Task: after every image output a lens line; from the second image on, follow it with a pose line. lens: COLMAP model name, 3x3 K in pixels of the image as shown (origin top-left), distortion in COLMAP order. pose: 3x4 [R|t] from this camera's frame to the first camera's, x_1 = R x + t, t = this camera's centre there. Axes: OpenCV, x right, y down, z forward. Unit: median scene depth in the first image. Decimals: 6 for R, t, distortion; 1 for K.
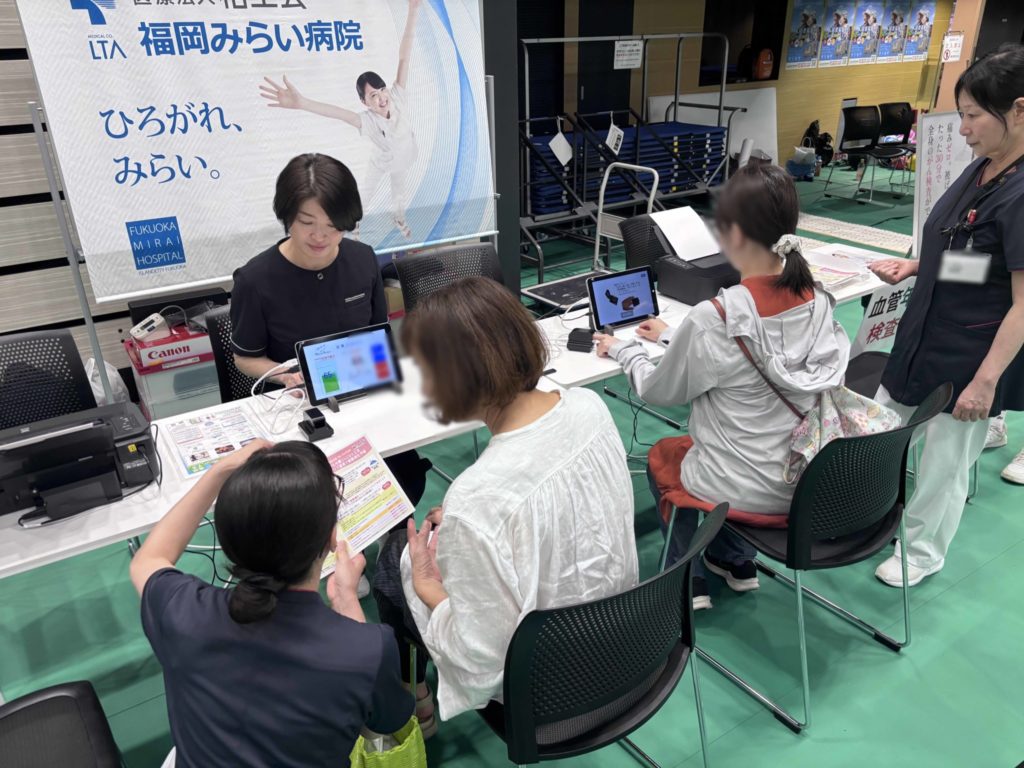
lens RADIAL K [[773.8, 0, 513.1], [0, 773.8, 384.2], [0, 0, 1]] dist [-0.000212, 0.000223]
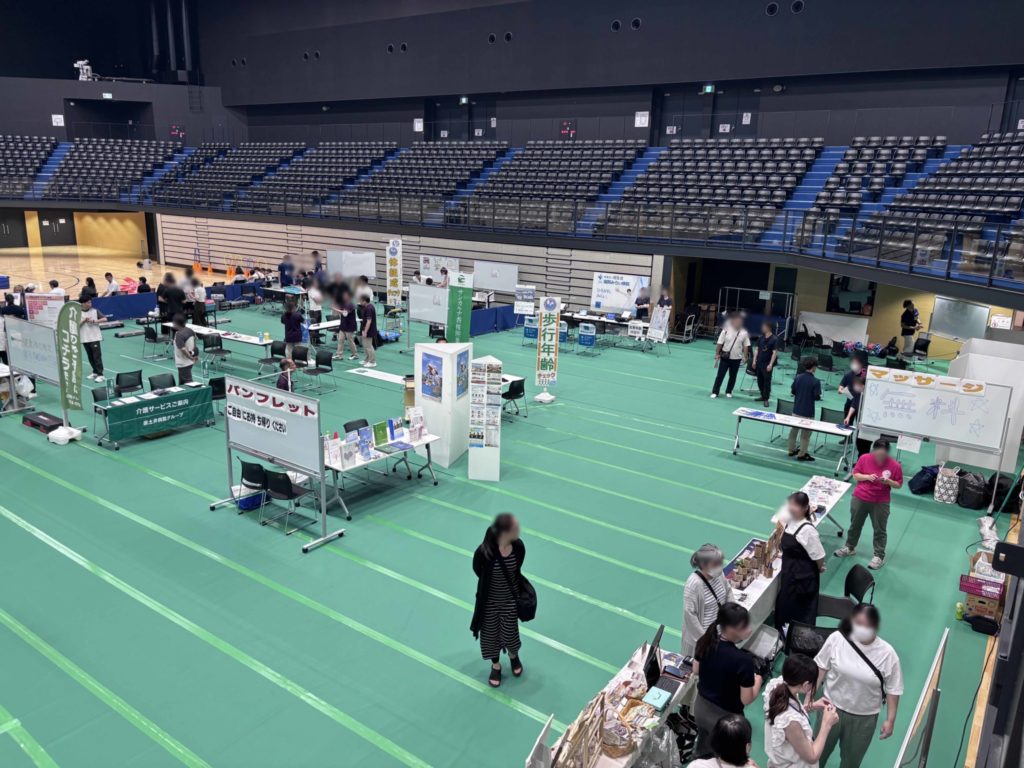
lens RADIAL K [[773.8, 0, 512.2], [0, 773.8, 385.7], [0, 0, 1]] dist [-0.000212, 0.000223]
pose [[0.345193, 0.259069, -0.902067, 6.278143], [-0.420382, 0.902019, 0.098188, 0.148113], [0.839119, 0.345319, 0.420279, -2.646678]]
